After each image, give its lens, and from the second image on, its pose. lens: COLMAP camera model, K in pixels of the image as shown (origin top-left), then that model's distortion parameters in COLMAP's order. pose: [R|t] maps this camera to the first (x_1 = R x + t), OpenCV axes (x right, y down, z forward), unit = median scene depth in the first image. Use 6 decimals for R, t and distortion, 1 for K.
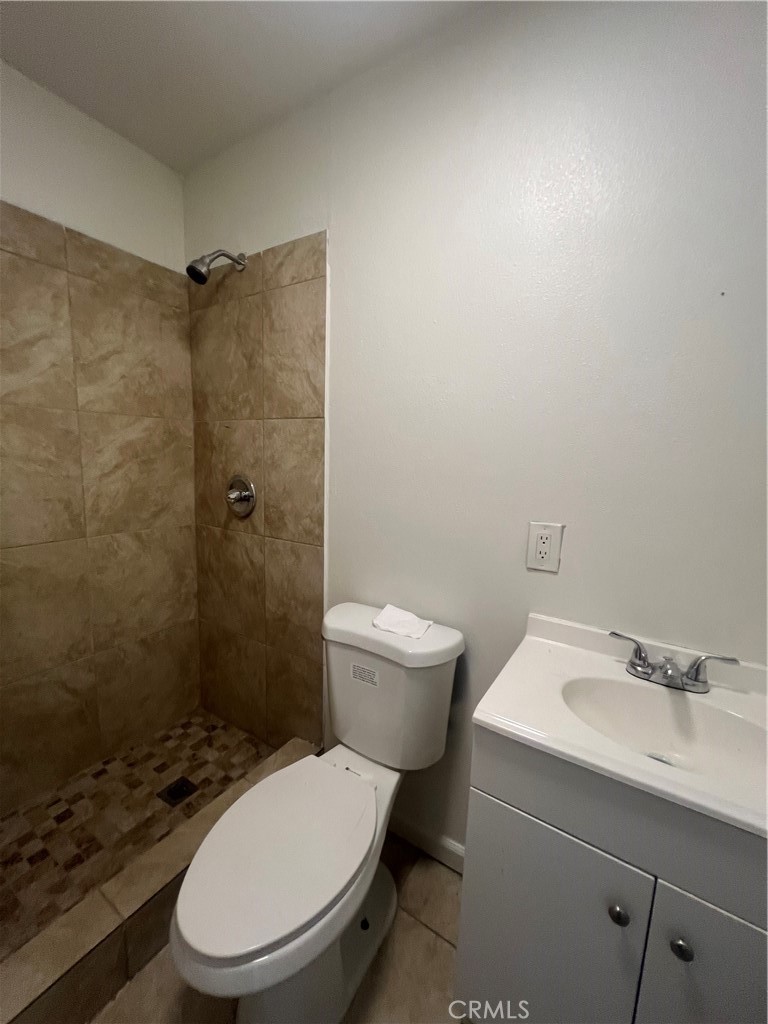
lens RADIAL K [[414.6, 0, 379.2], [0, 414.6, 514.5], [0, 0, 1]] dist [-0.002321, -0.000011]
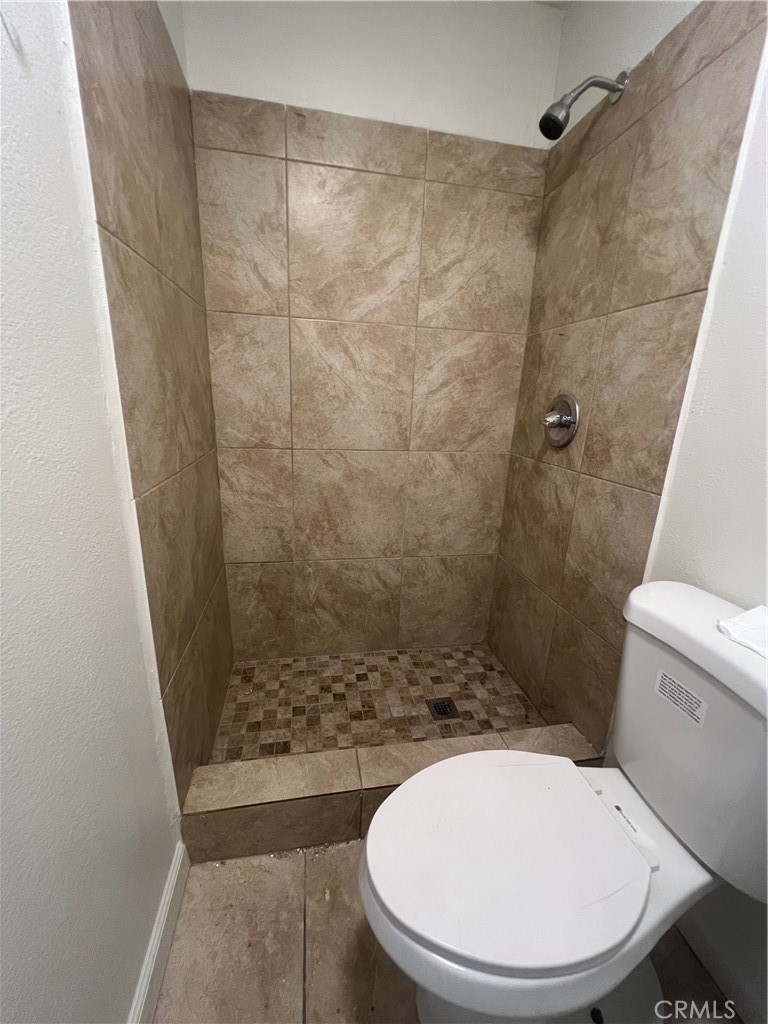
lens RADIAL K [[410.8, 0, 380.9], [0, 410.8, 512.3], [0, 0, 1]] dist [-0.001641, 0.000794]
pose [[0.687753, 0.196588, -0.698820, 0.025907], [-0.127675, 0.980386, 0.150143, 0.061653], [0.714629, -0.014040, 0.699363, 0.194560]]
